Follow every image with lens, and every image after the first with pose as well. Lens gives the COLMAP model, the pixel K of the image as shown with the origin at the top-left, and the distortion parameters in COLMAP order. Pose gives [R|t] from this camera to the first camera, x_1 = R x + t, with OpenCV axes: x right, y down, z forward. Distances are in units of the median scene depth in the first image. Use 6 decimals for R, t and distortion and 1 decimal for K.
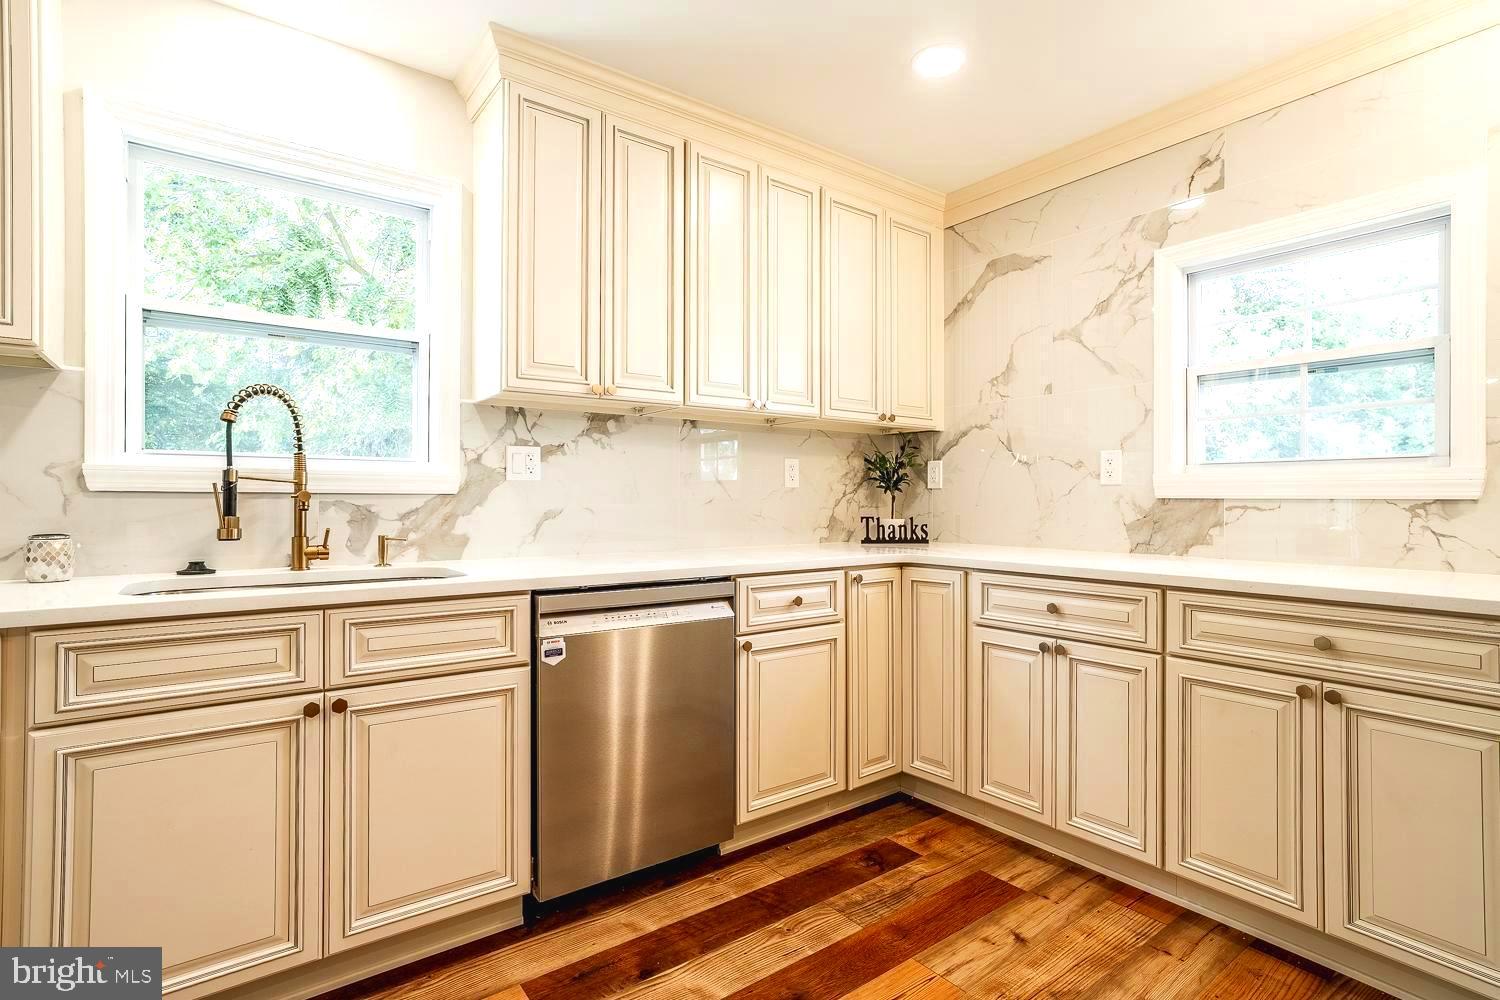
lens RADIAL K [[730.3, 0, 750.0], [0, 730.3, 498.0], [0, 0, 1]] dist [-0.037615, 0.026871]
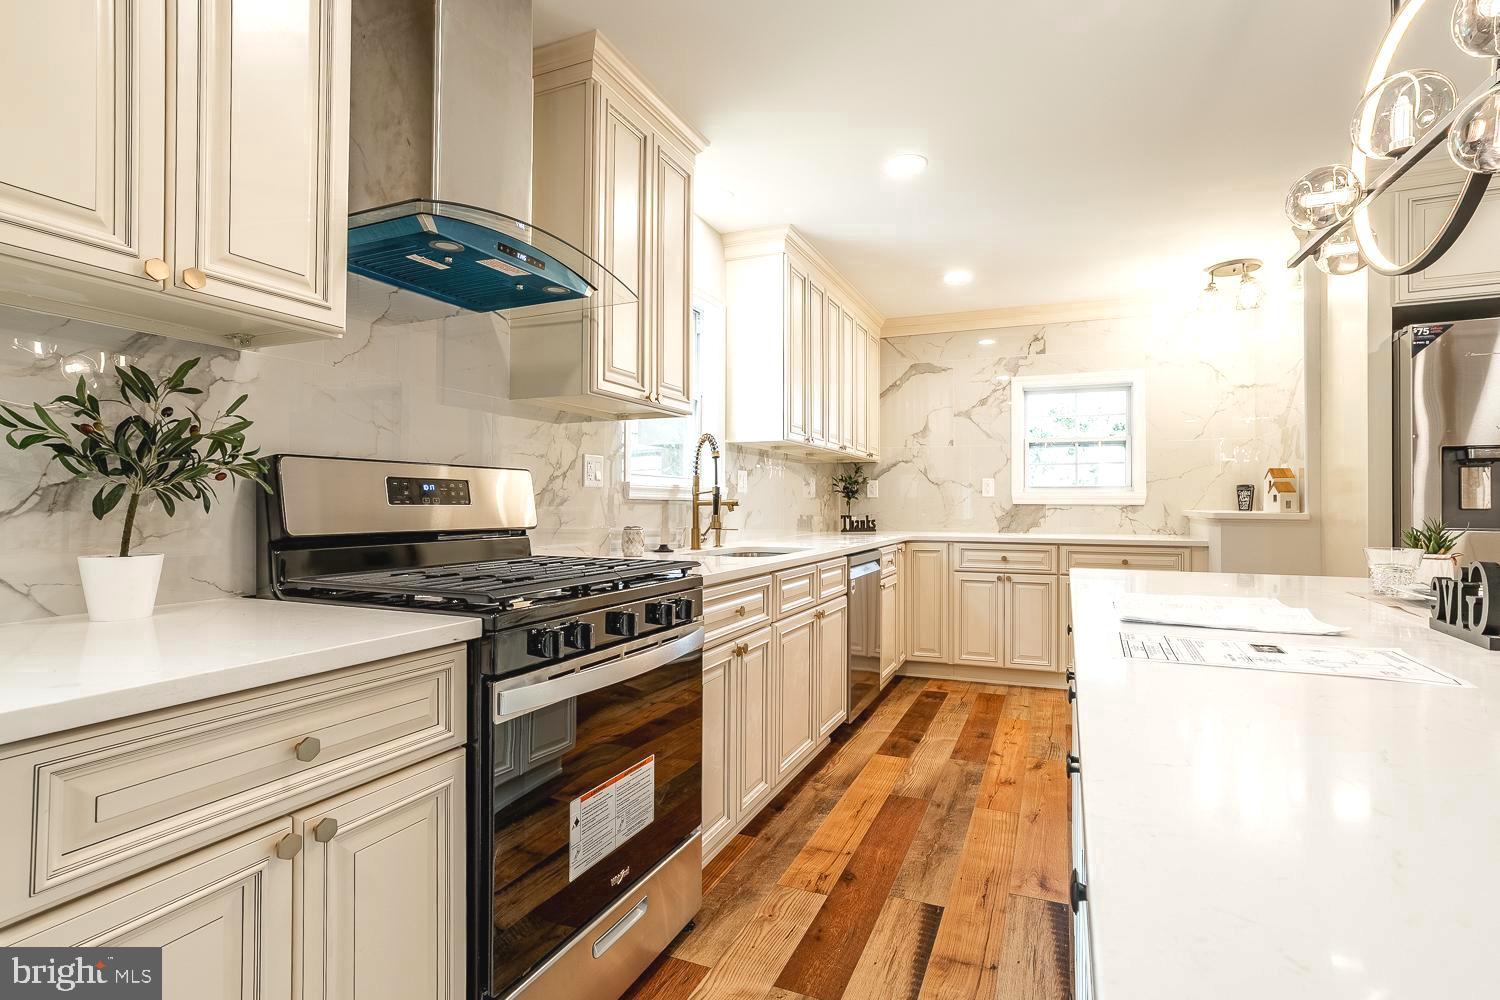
lens RADIAL K [[730.3, 0, 750.0], [0, 730.3, 498.0], [0, 0, 1]] dist [-0.037615, 0.026871]
pose [[0.865412, 0.005547, 0.501030, -1.072124], [-0.003051, 0.999979, -0.005801, -0.002878], [-0.501052, 0.003491, 0.865410, -0.357087]]
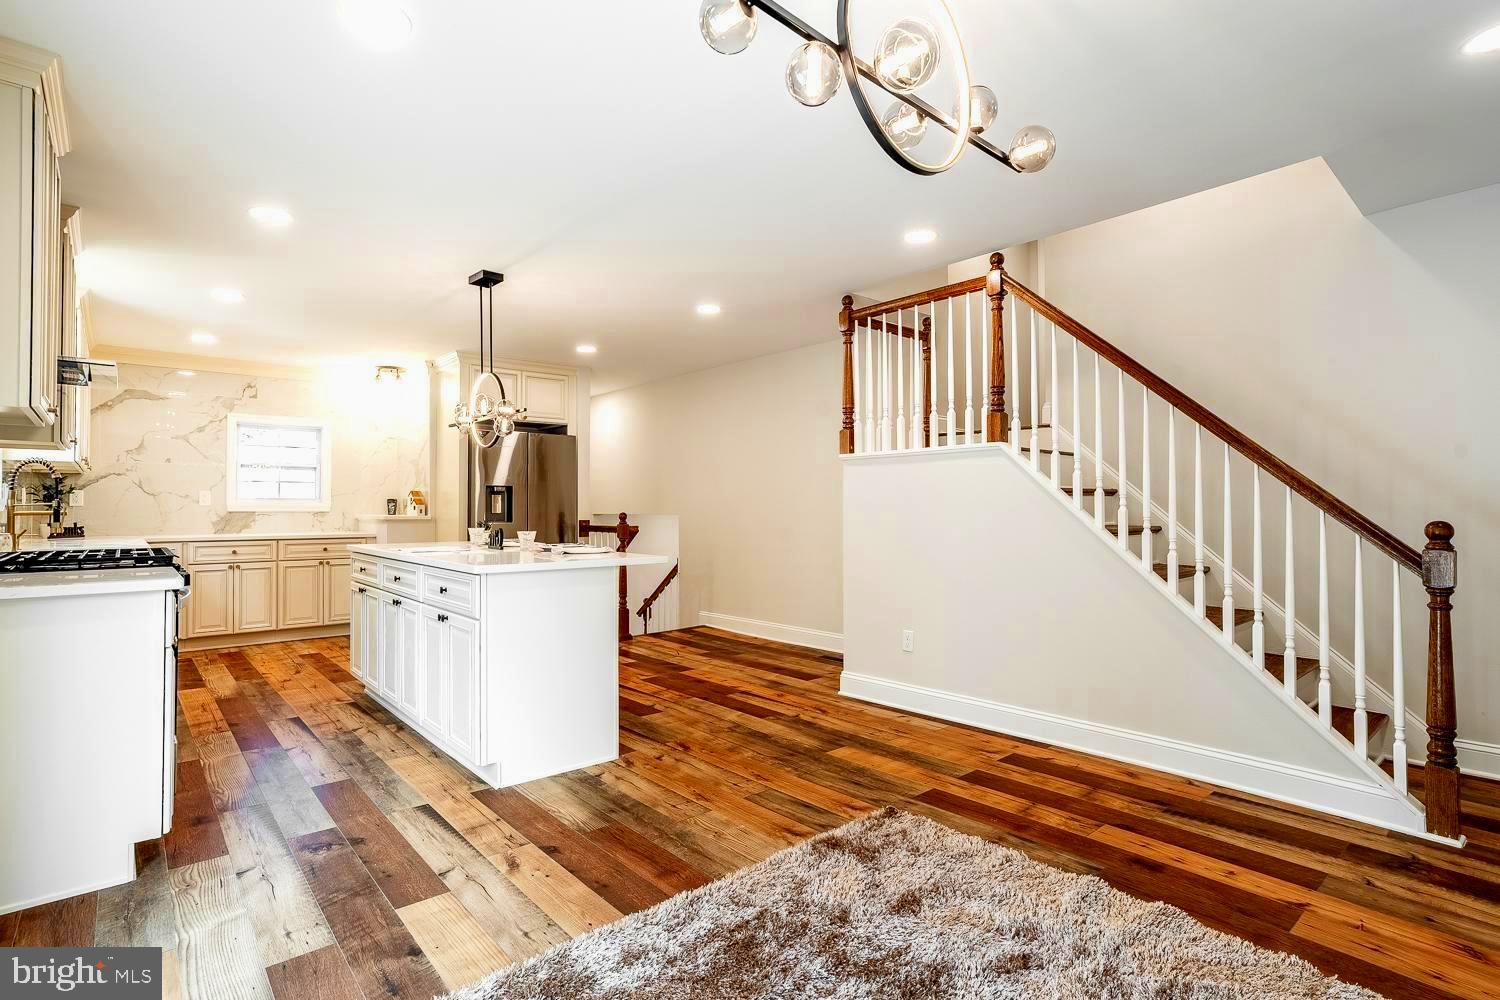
lens RADIAL K [[730.3, 0, 750.0], [0, 730.3, 498.0], [0, 0, 1]] dist [-0.037615, 0.026871]
pose [[-0.078240, 0.010619, 0.996878, -2.158217], [-0.003096, 0.999936, -0.010895, -0.025172], [-0.996930, -0.003939, -0.078202, -0.641080]]
